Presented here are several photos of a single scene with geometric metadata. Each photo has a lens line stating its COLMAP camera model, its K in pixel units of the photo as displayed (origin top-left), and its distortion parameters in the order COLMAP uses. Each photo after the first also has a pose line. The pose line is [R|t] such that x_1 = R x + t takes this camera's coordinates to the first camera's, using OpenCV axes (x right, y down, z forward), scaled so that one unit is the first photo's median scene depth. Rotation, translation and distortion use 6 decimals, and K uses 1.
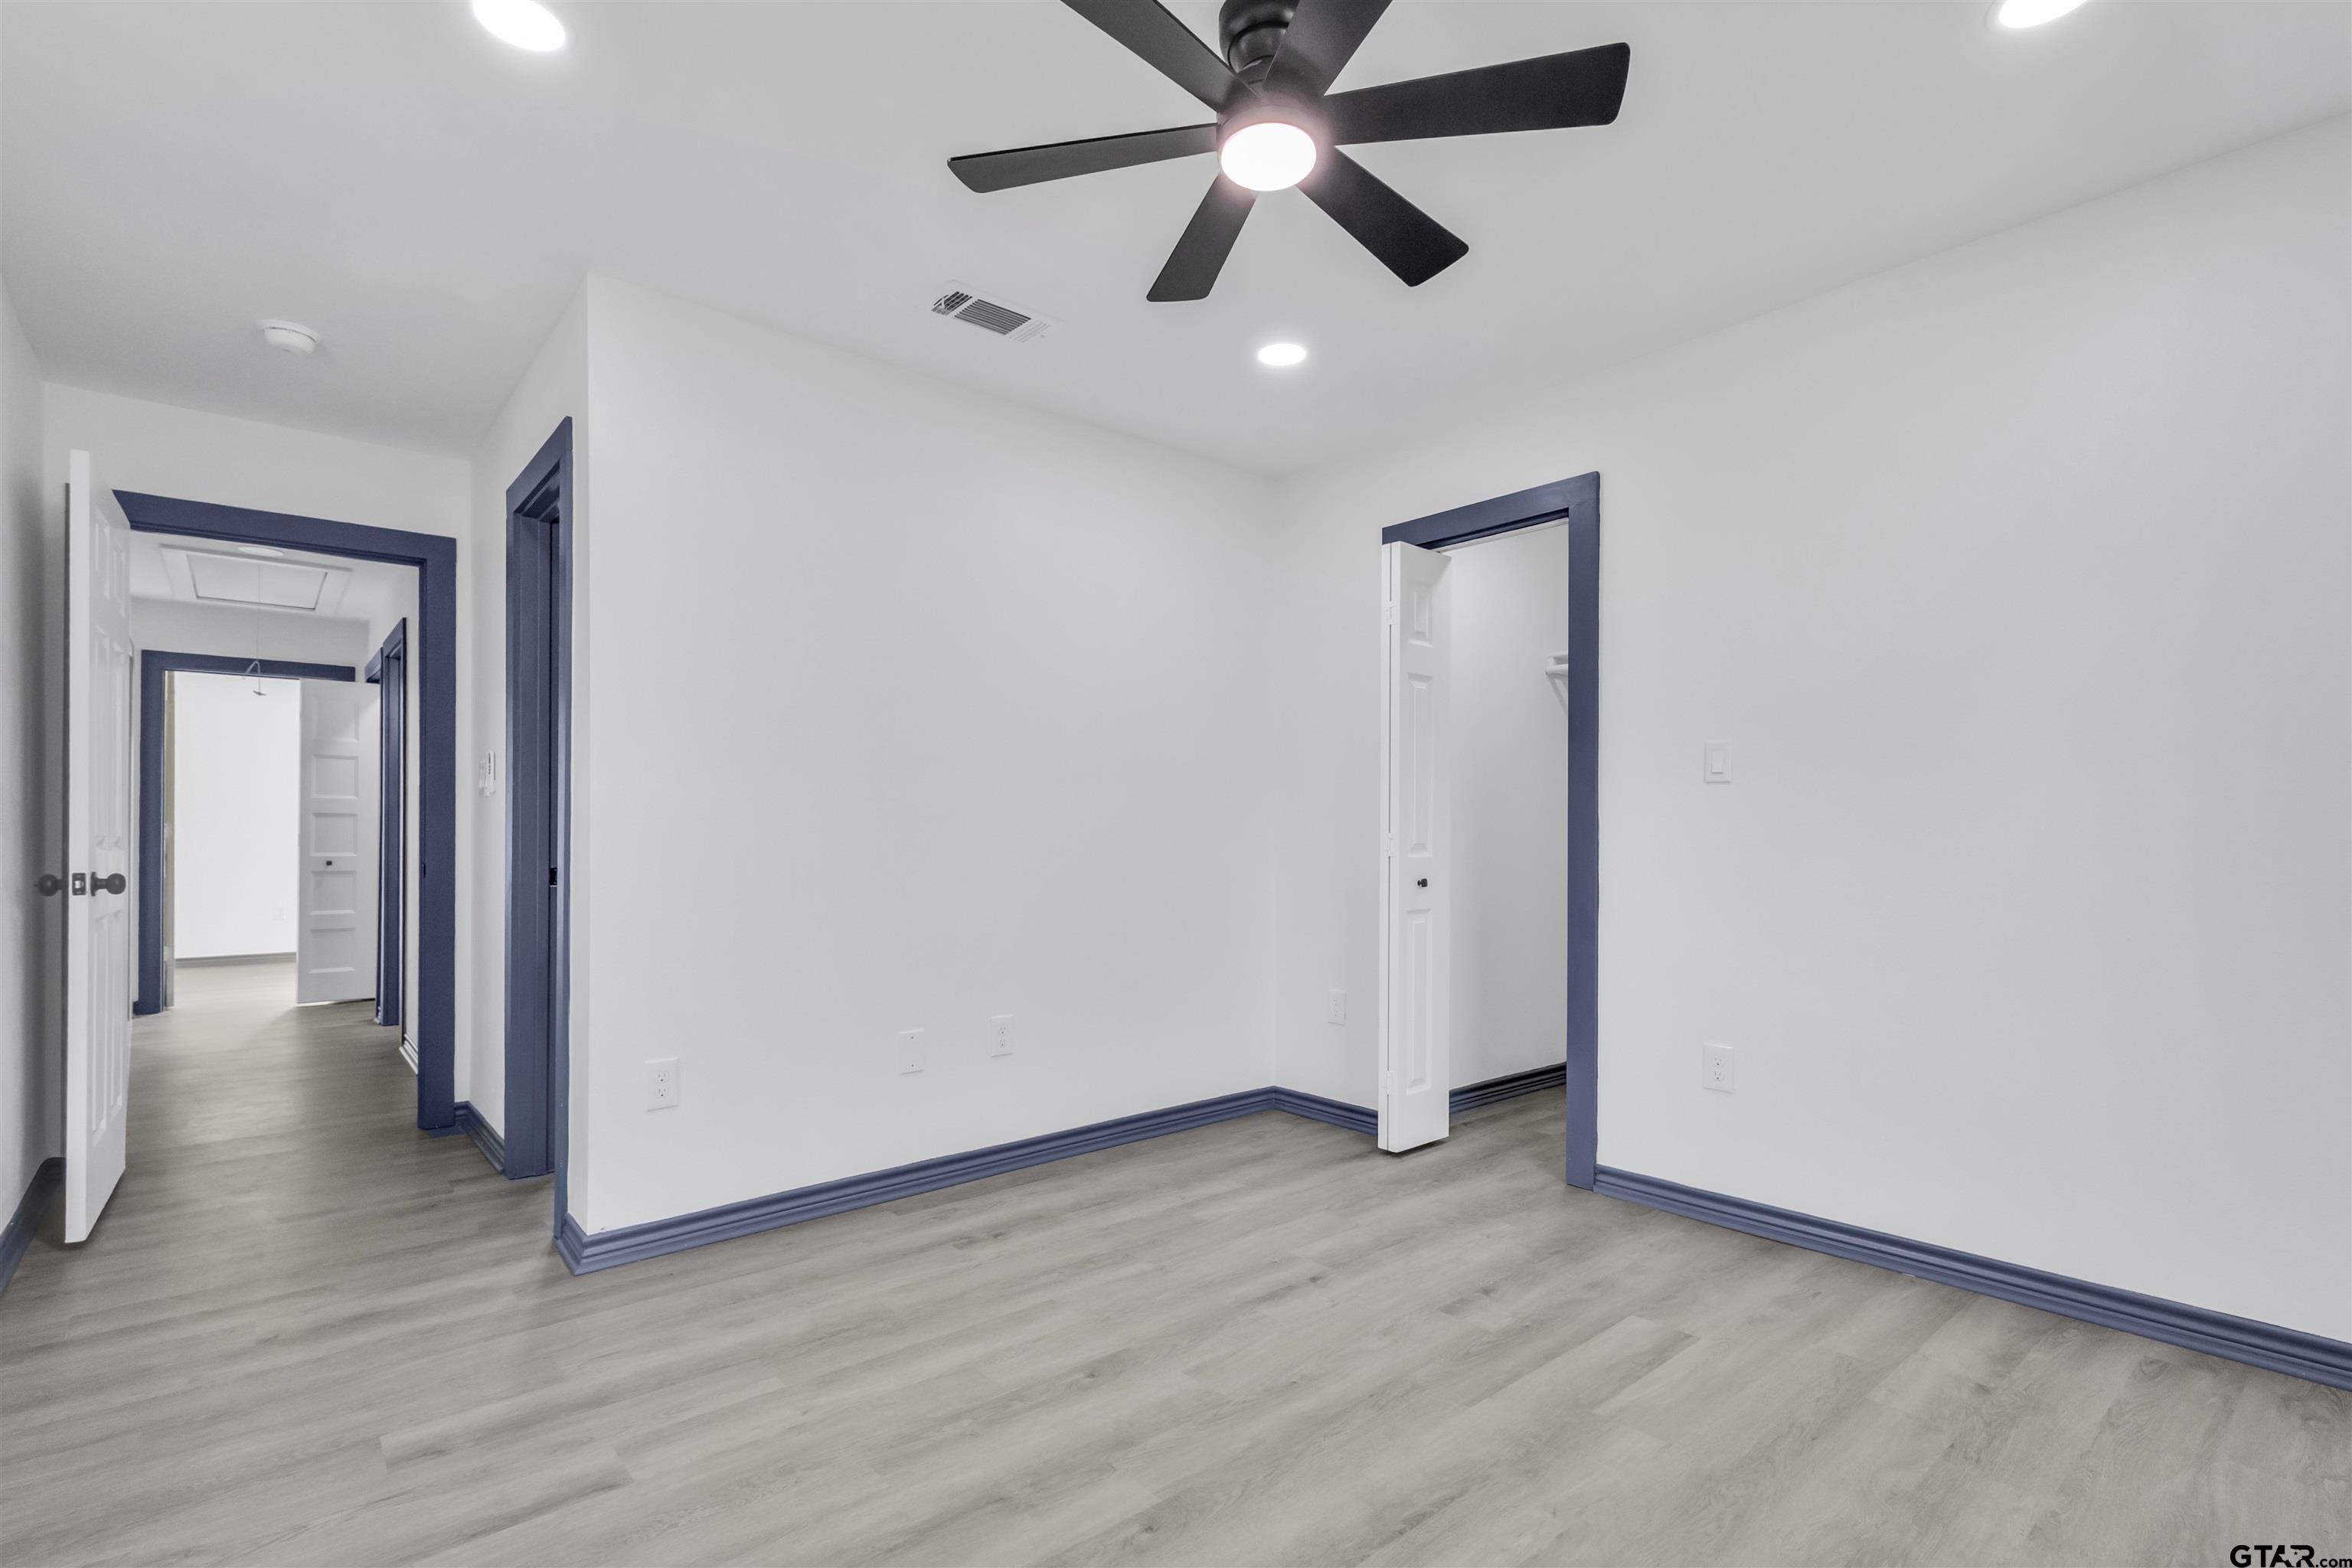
lens RADIAL K [[1120.7, 0, 1176.6], [0, 1120.7, 805.3], [0, 0, 1]] dist [0.008349, -0.003909]
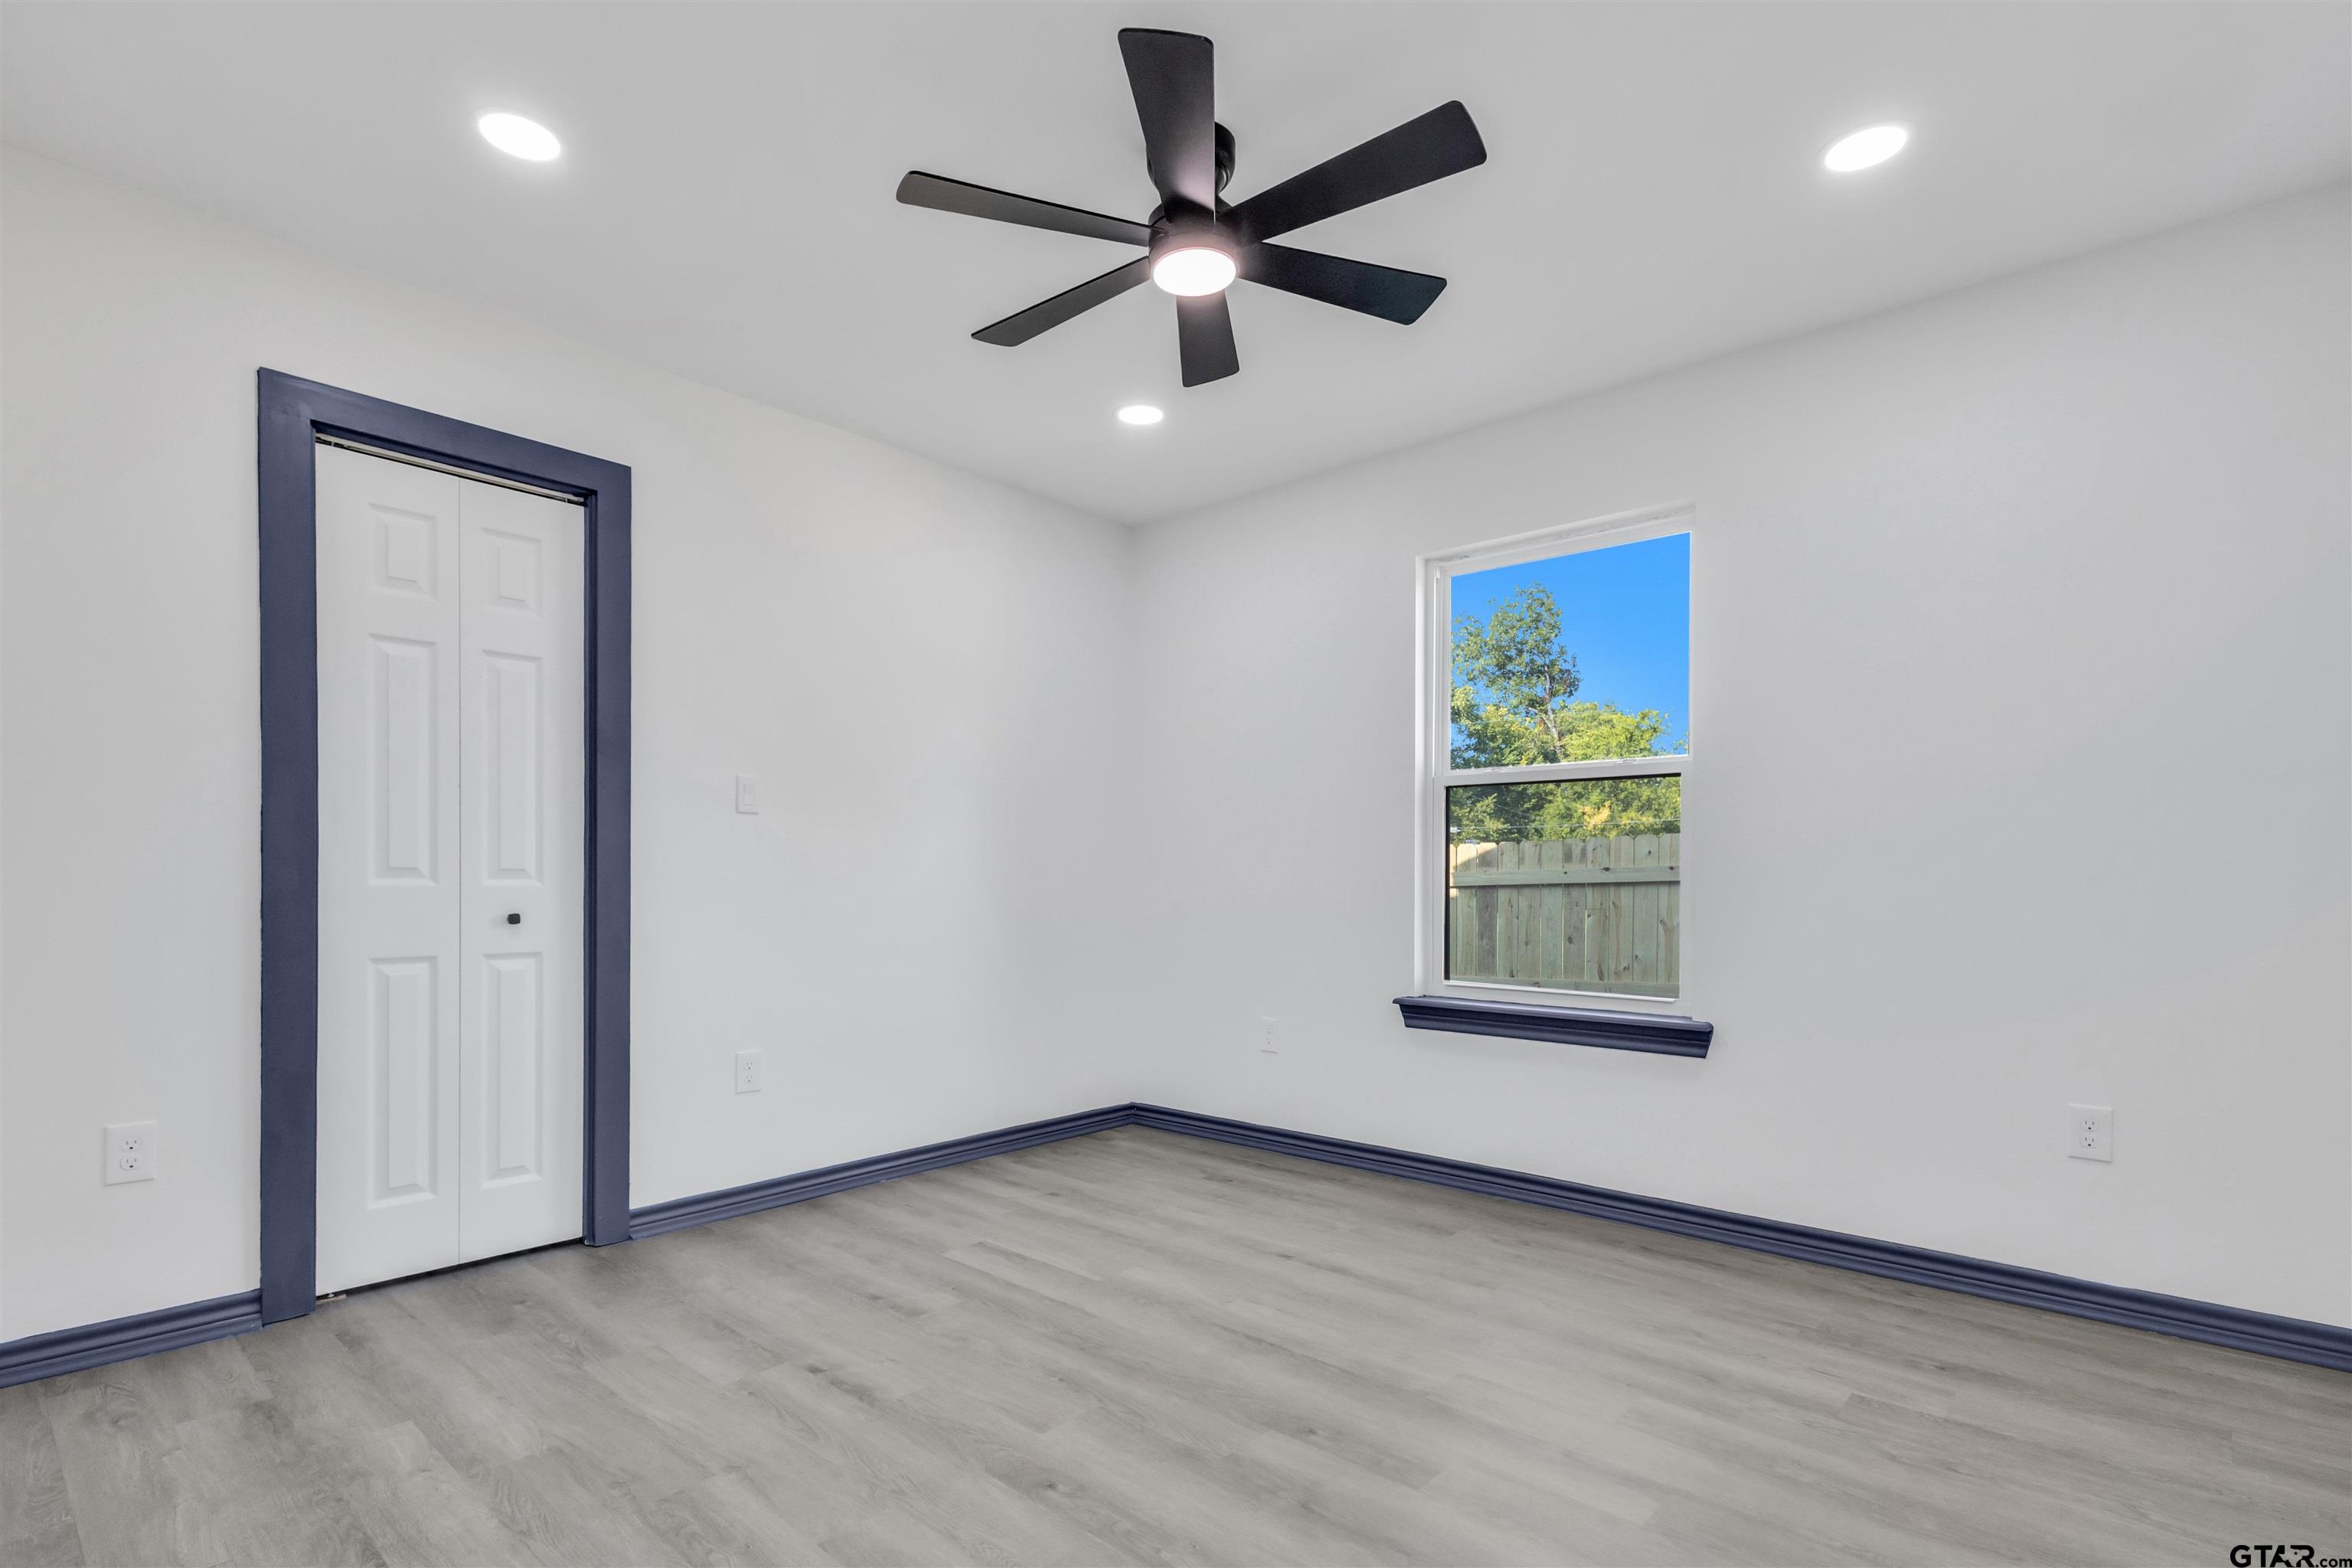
lens RADIAL K [[1120.7, 0, 1178.2], [0, 1120.7, 869.0], [0, 0, 1]] dist [0.008349, -0.003909]
pose [[-0.136277, 0.001585, 0.990669, -0.809245], [-0.032881, 0.999441, -0.006123, 0.032828], [-0.990125, -0.033408, -0.136149, 0.891422]]
